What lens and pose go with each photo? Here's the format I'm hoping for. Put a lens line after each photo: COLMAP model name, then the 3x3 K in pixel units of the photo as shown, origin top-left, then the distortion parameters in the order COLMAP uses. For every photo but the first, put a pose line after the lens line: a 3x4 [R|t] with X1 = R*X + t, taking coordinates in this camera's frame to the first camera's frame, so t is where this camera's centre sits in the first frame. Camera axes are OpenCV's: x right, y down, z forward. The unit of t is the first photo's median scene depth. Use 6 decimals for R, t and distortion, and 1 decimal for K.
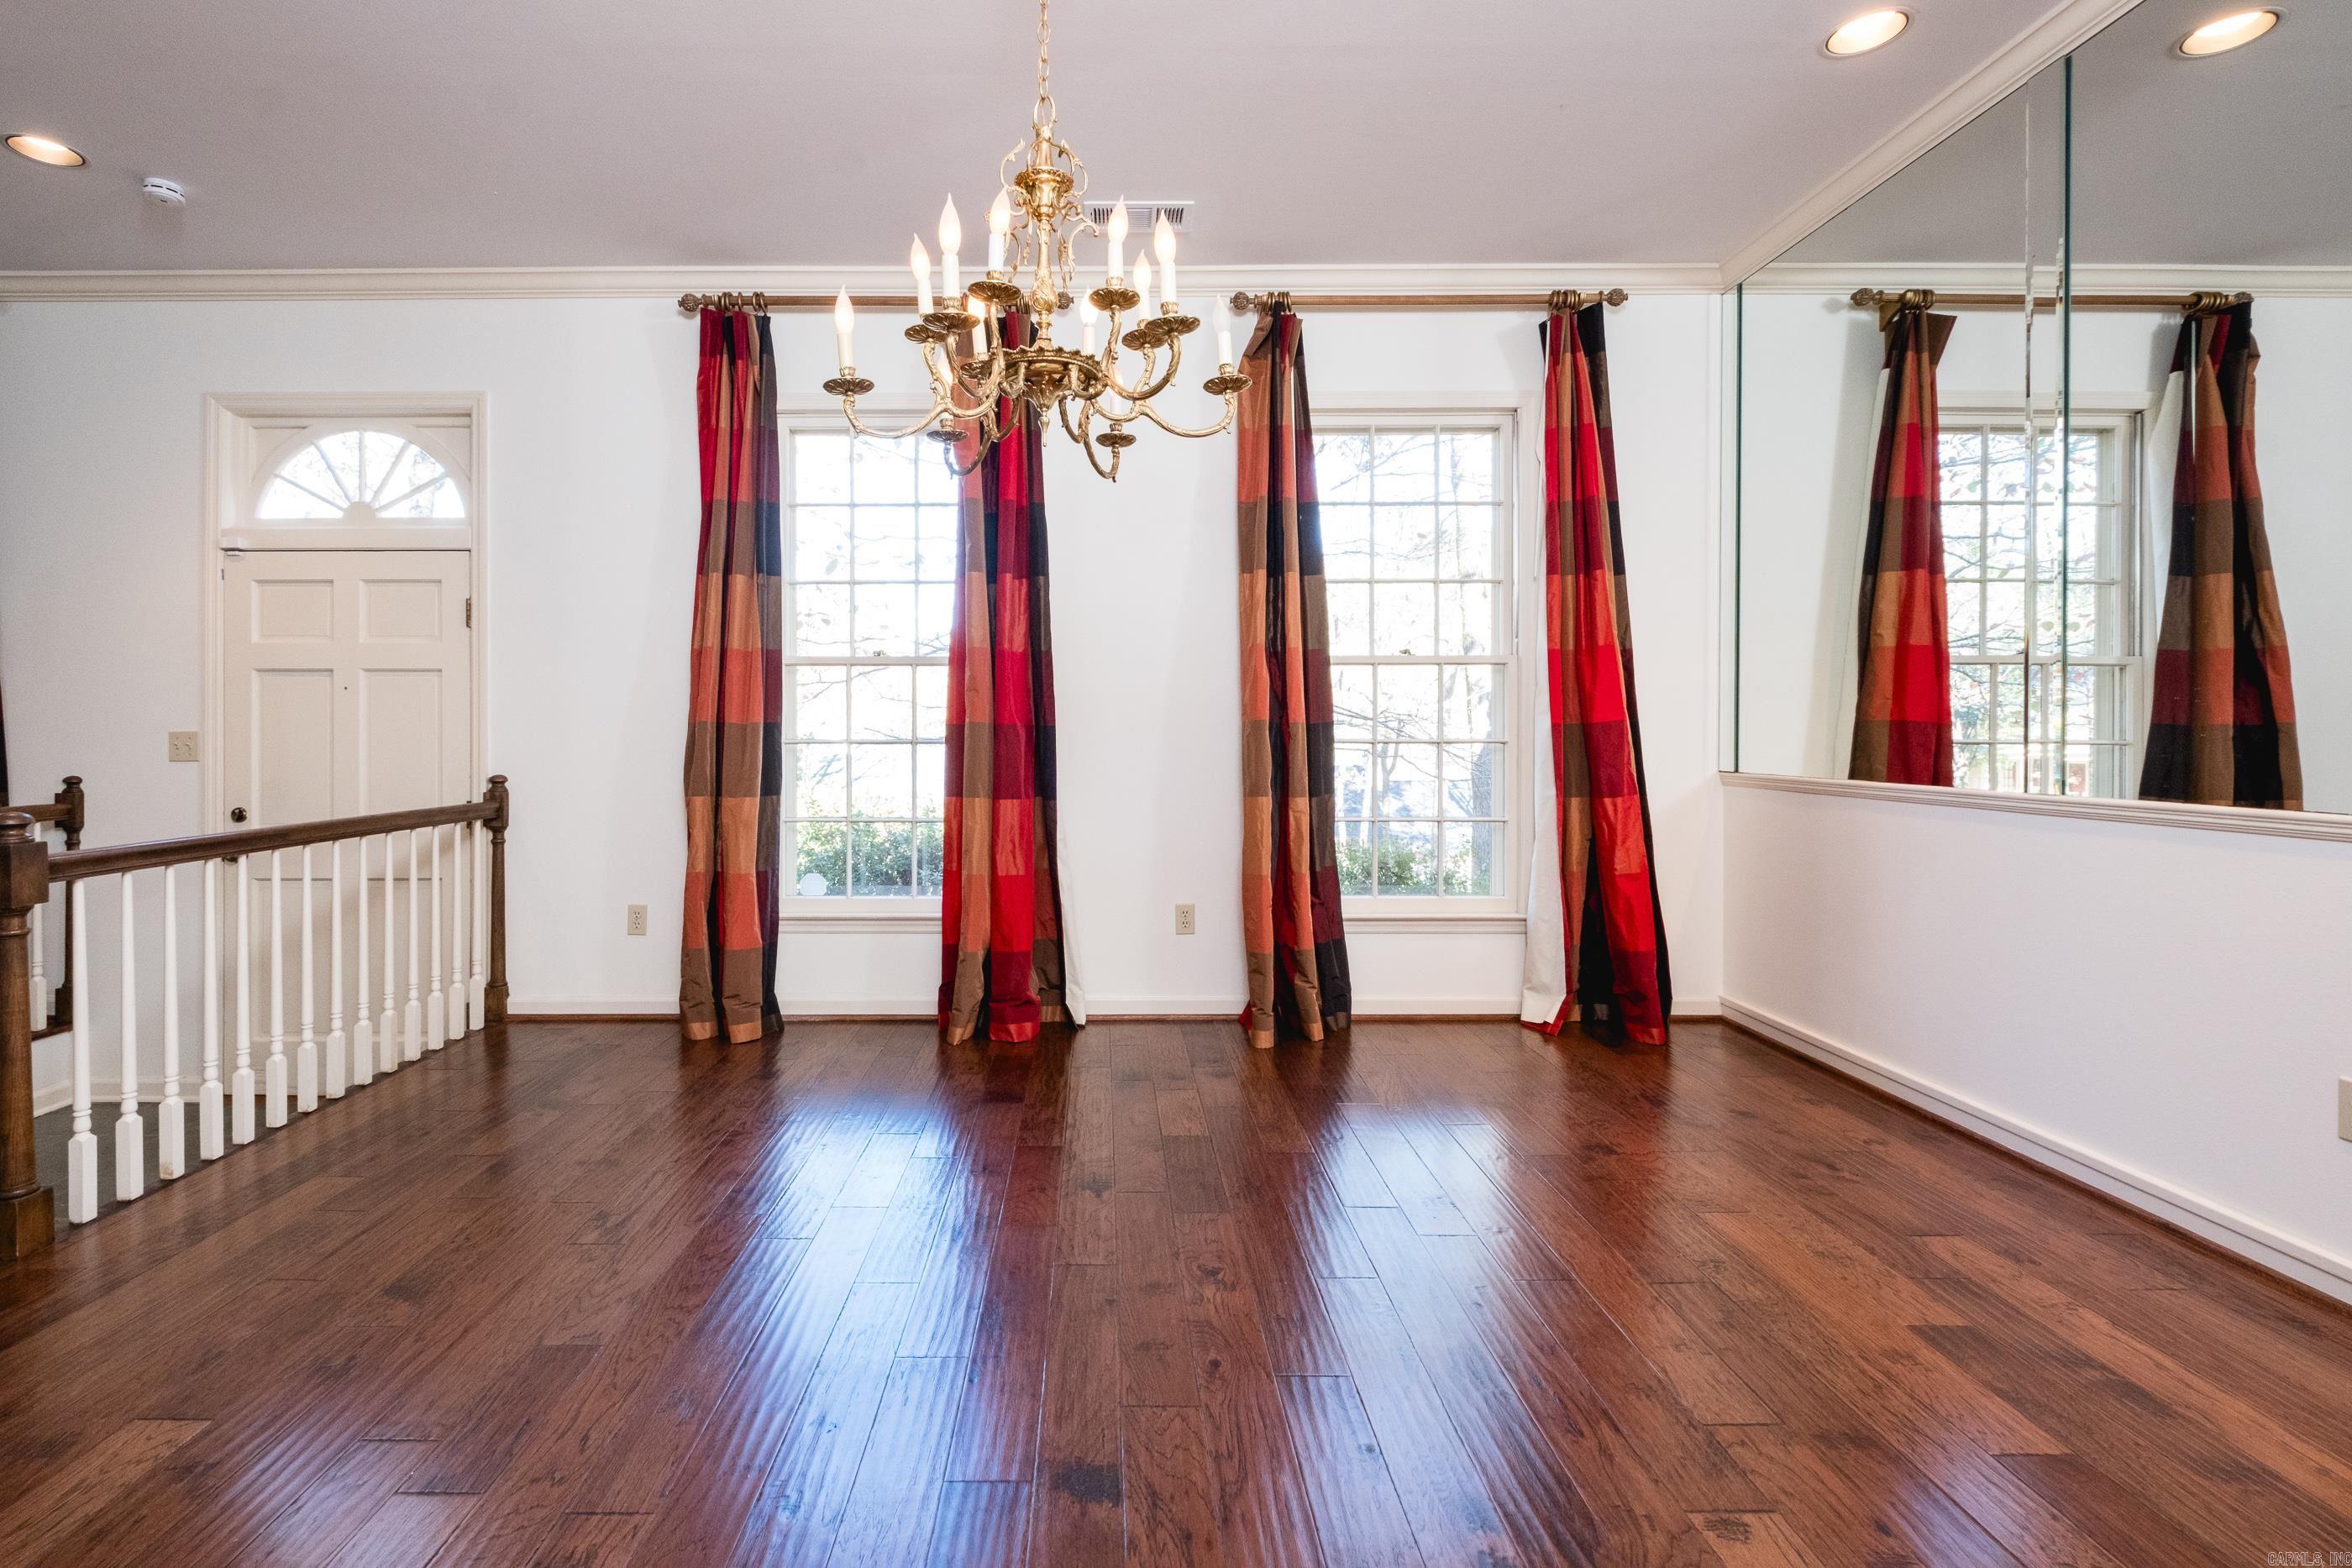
lens RADIAL K [[1050.7, 0, 1104.2], [0, 1050.7, 708.8], [0, 0, 1]] dist [0.001206, 0.000168]
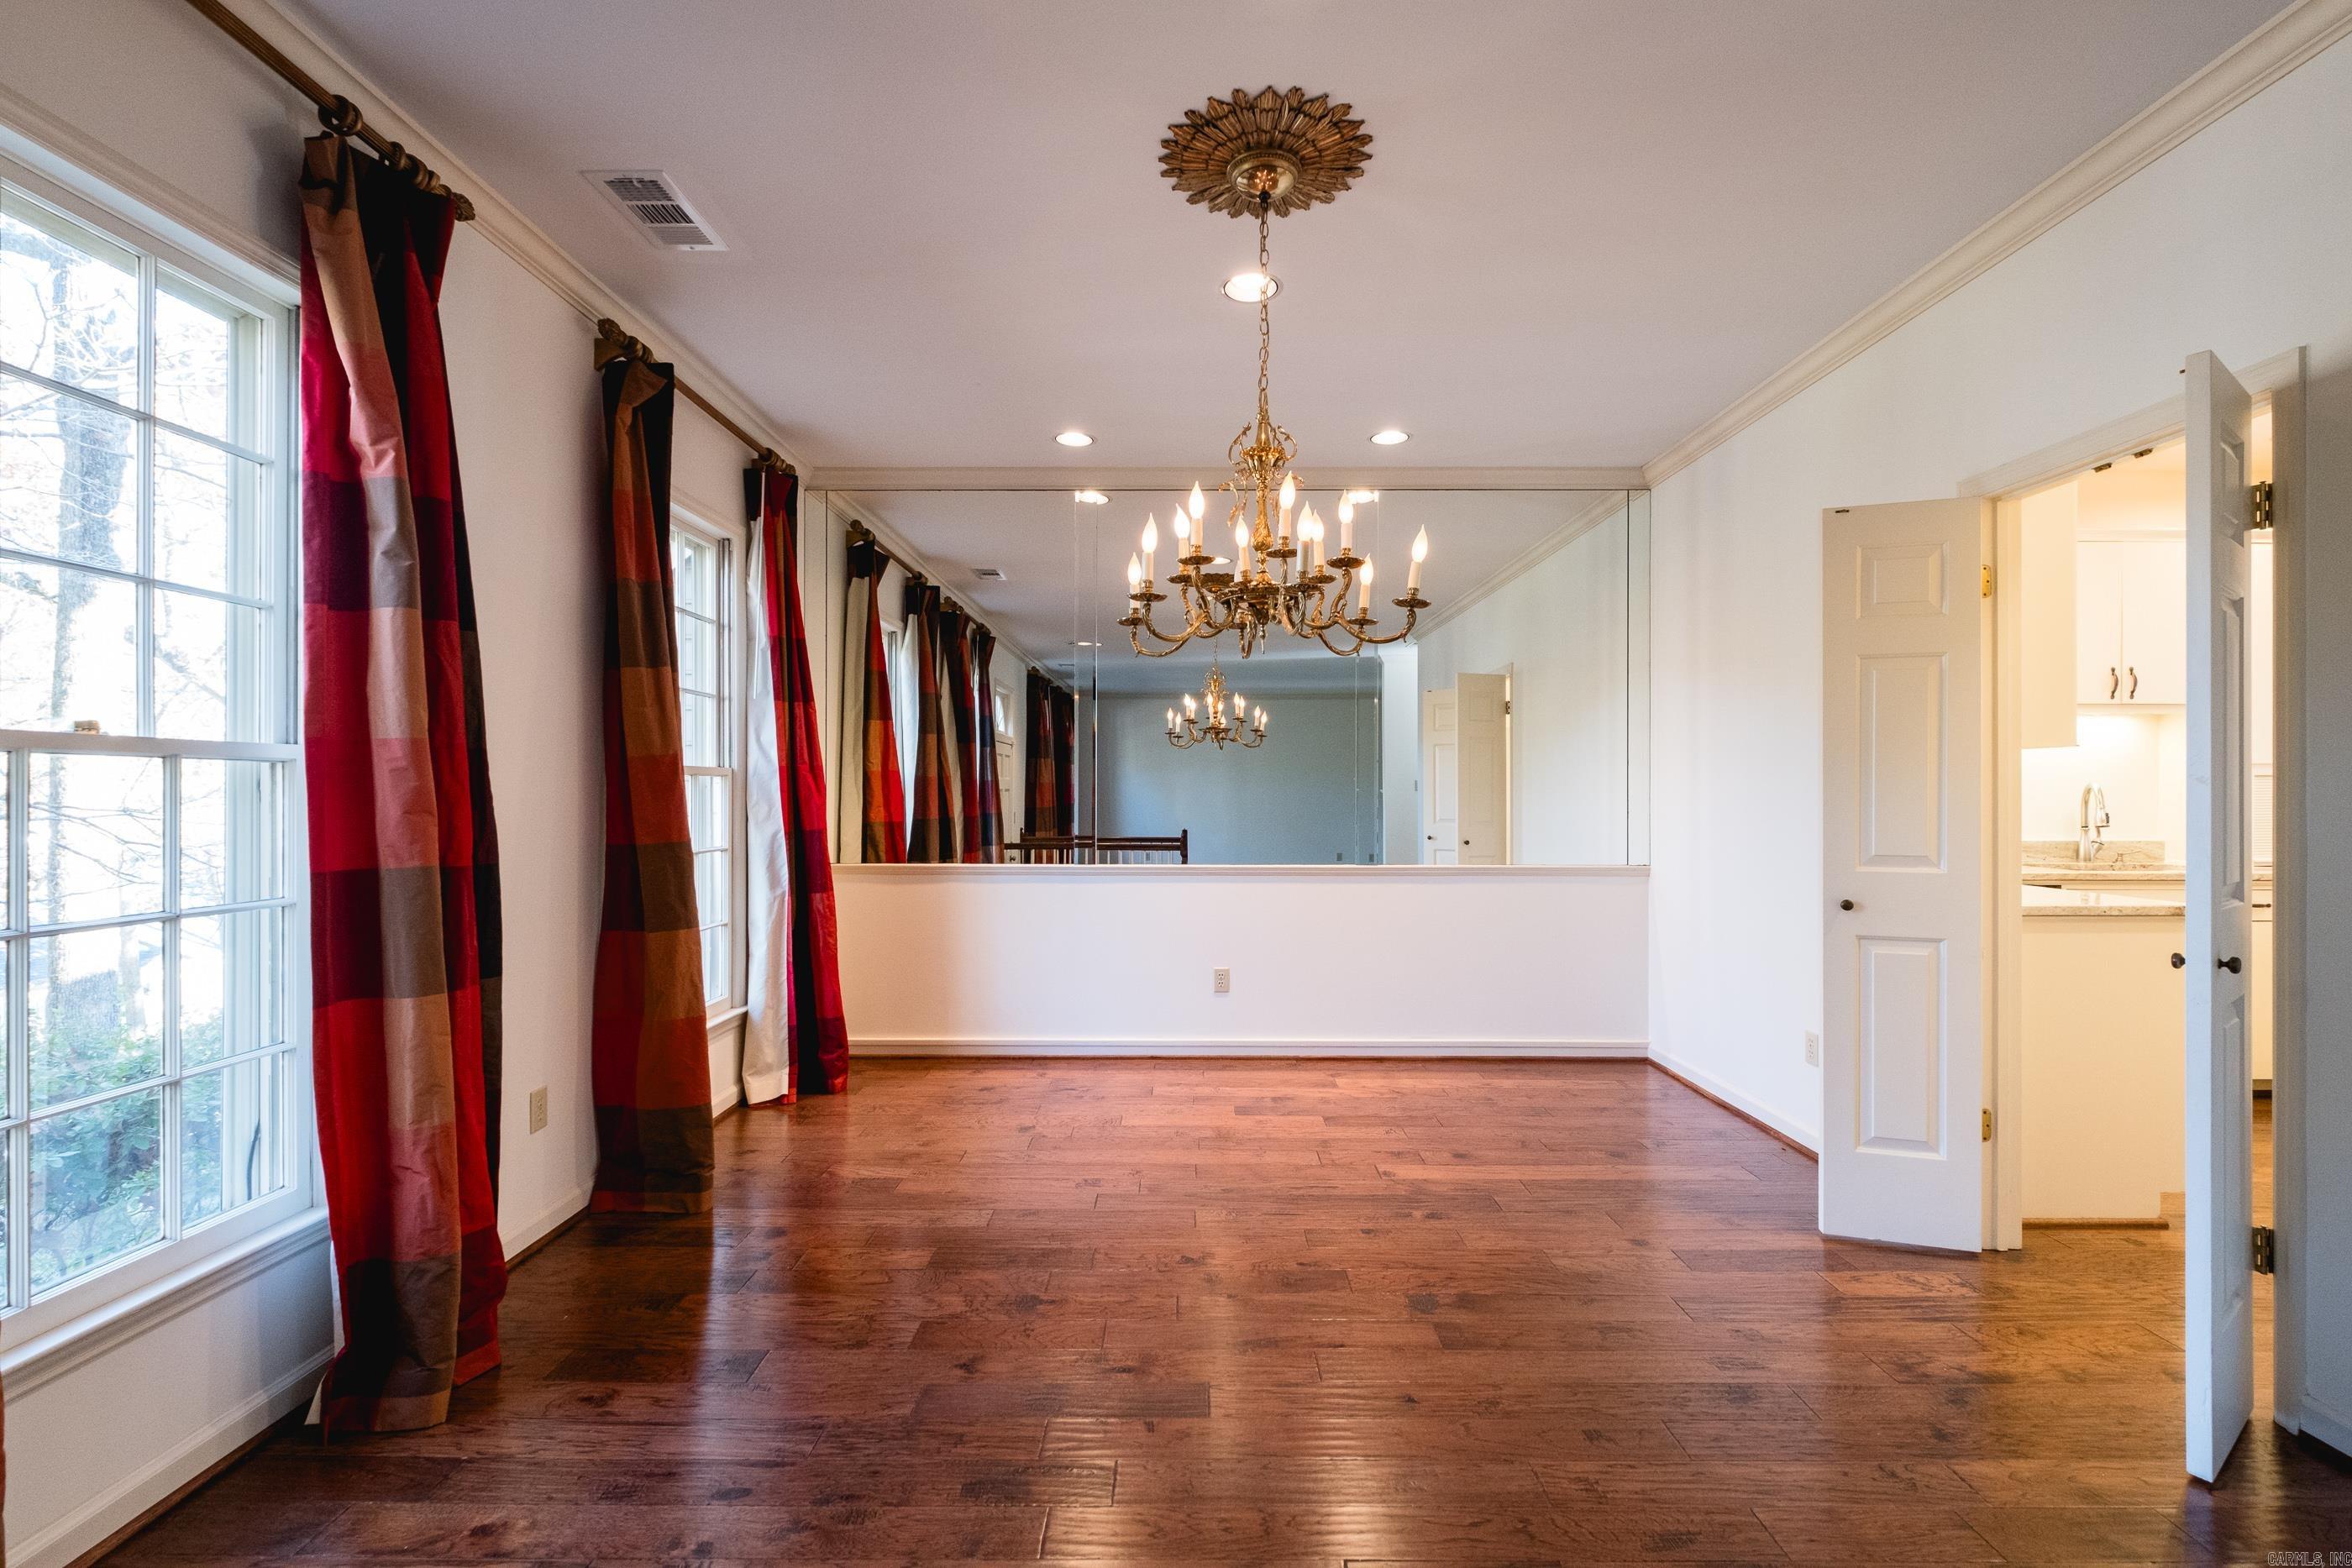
lens RADIAL K [[1027.8, 0, 1179.2], [0, 1027.8, 754.7], [0, 0, 1]] dist [-0.002003, -0.000509]
pose [[-0.005833, 0.036618, 0.999312, -0.686844], [-0.026832, 0.998964, -0.036762, -0.039415], [-0.999623, -0.027028, -0.004844, 0.565665]]
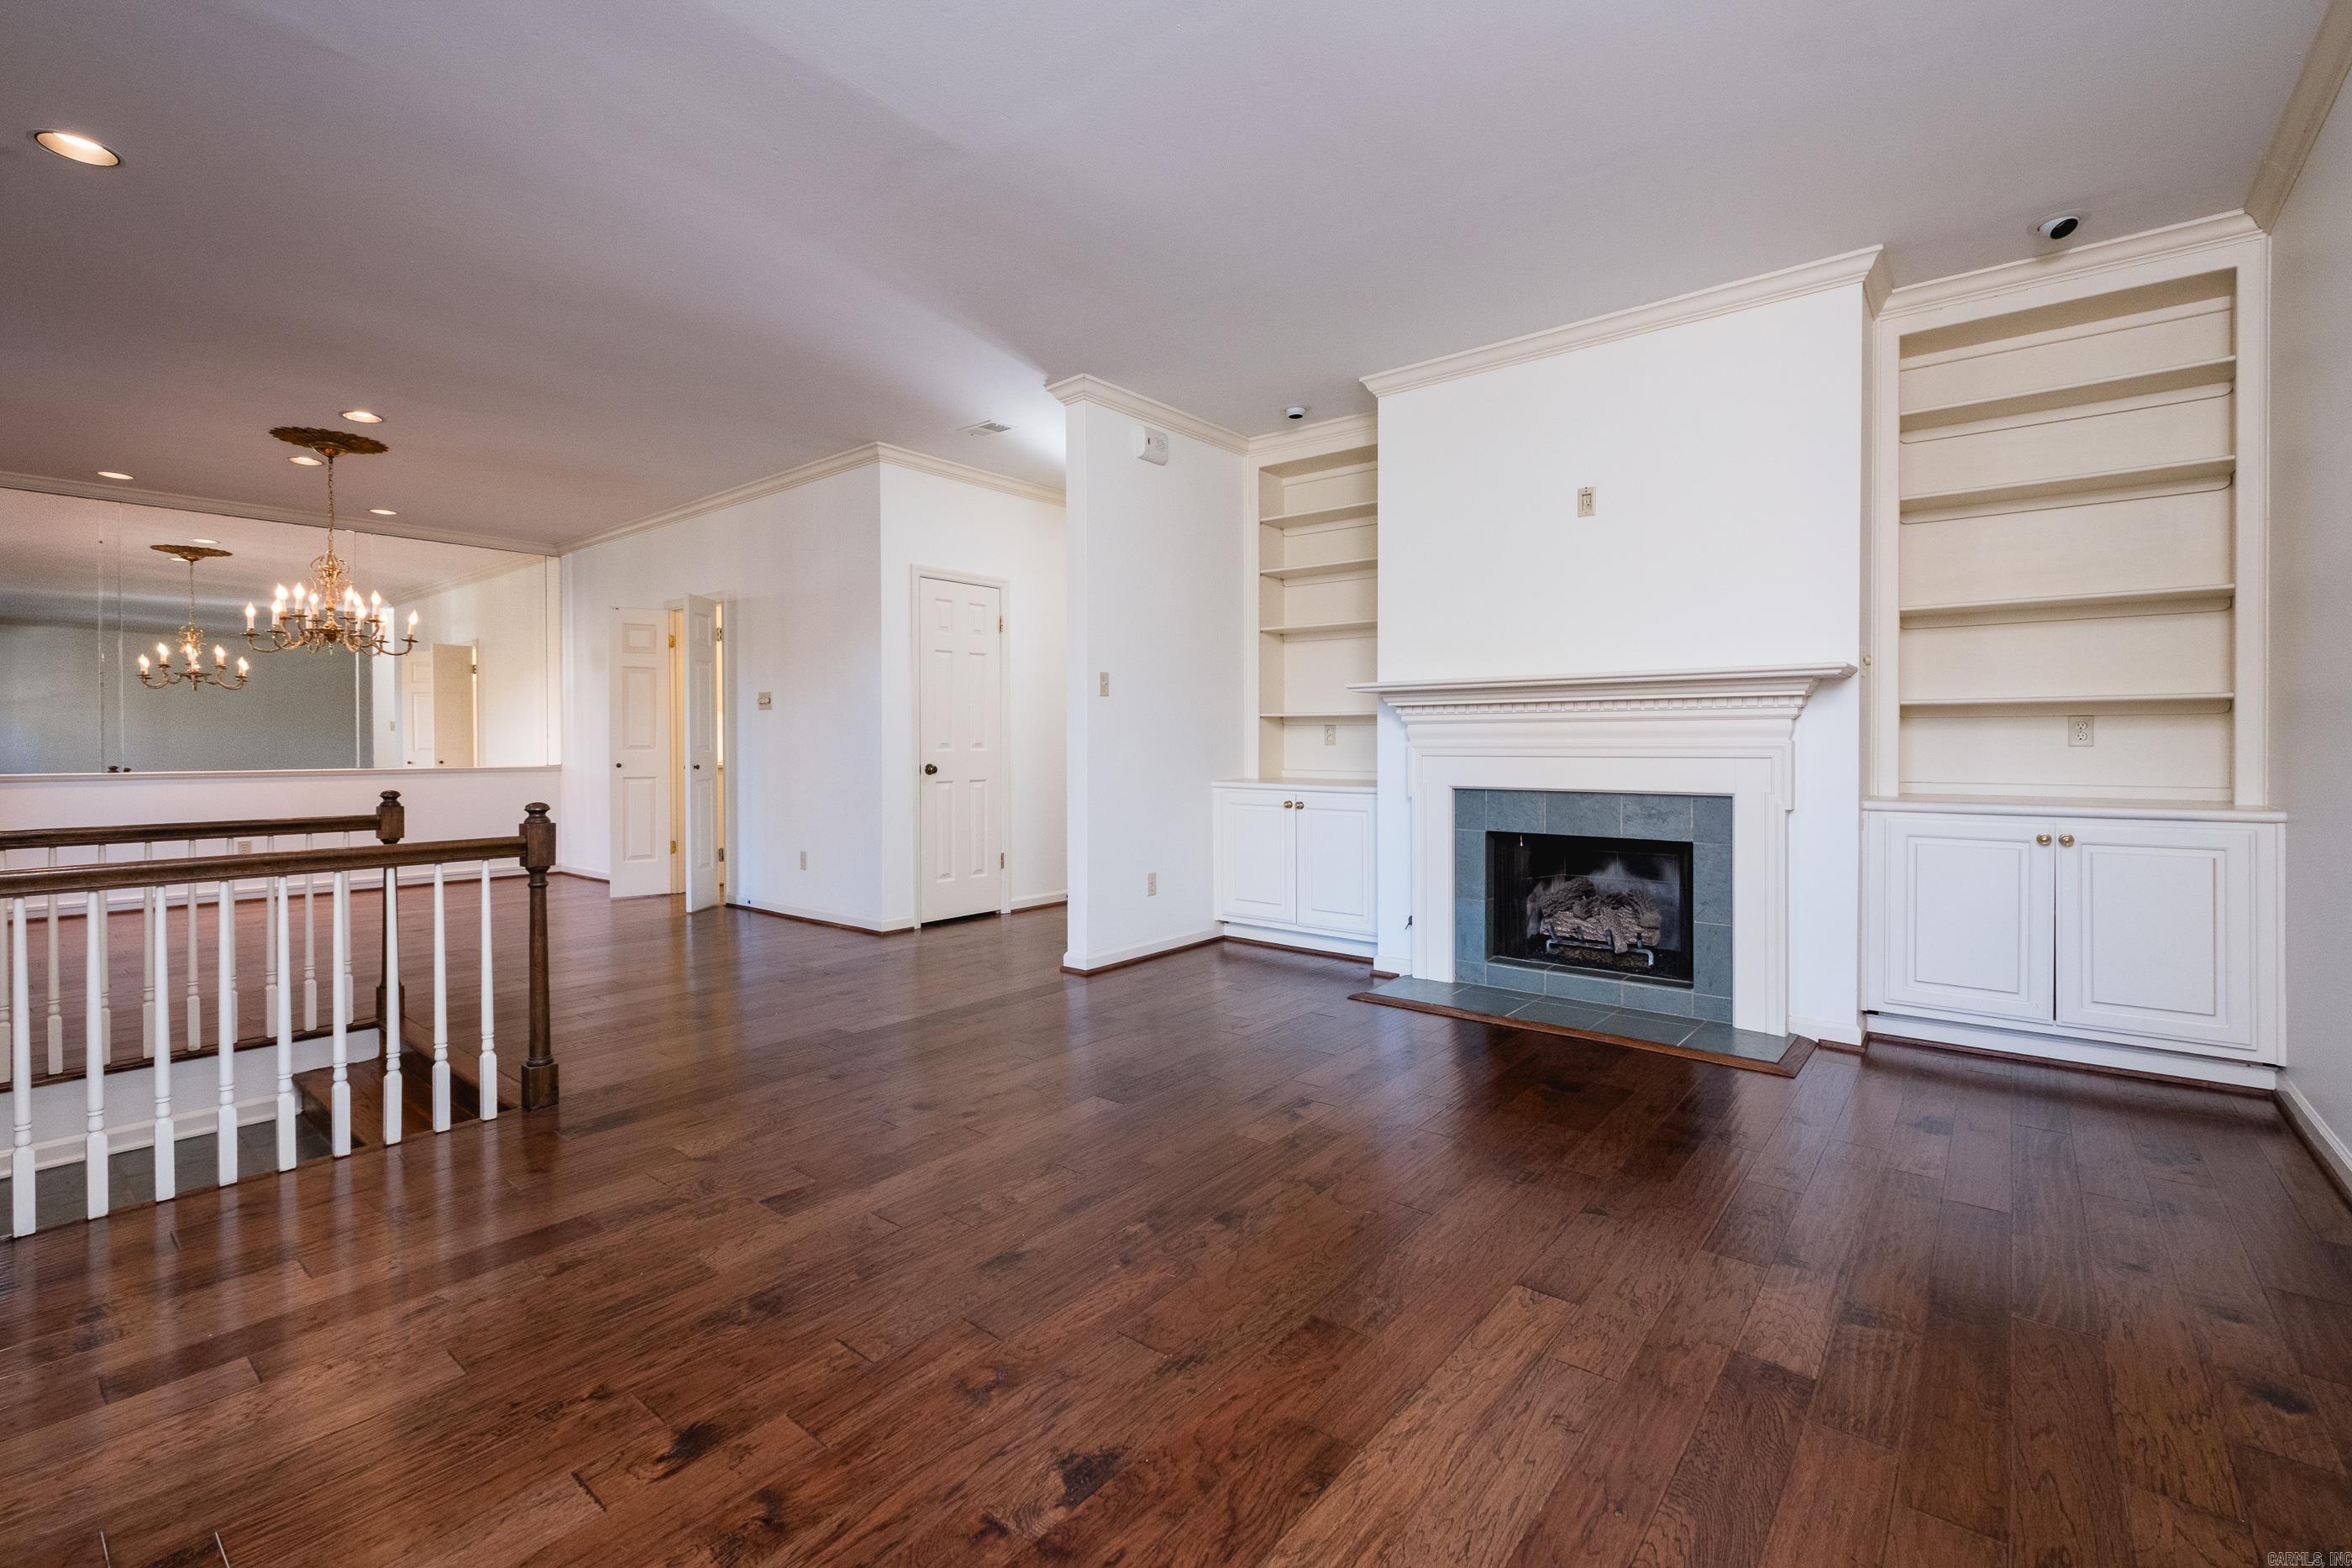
lens RADIAL K [[1051.3, 0, 1183.0], [0, 1051.3, 777.3], [0, 0, 1]] dist [0.018400, -0.000491]
pose [[-0.773685, -0.016755, 0.633349, -2.018614], [-0.015419, 0.999852, 0.007616, 0.023214], [-0.633383, -0.003873, -0.773829, 0.931427]]
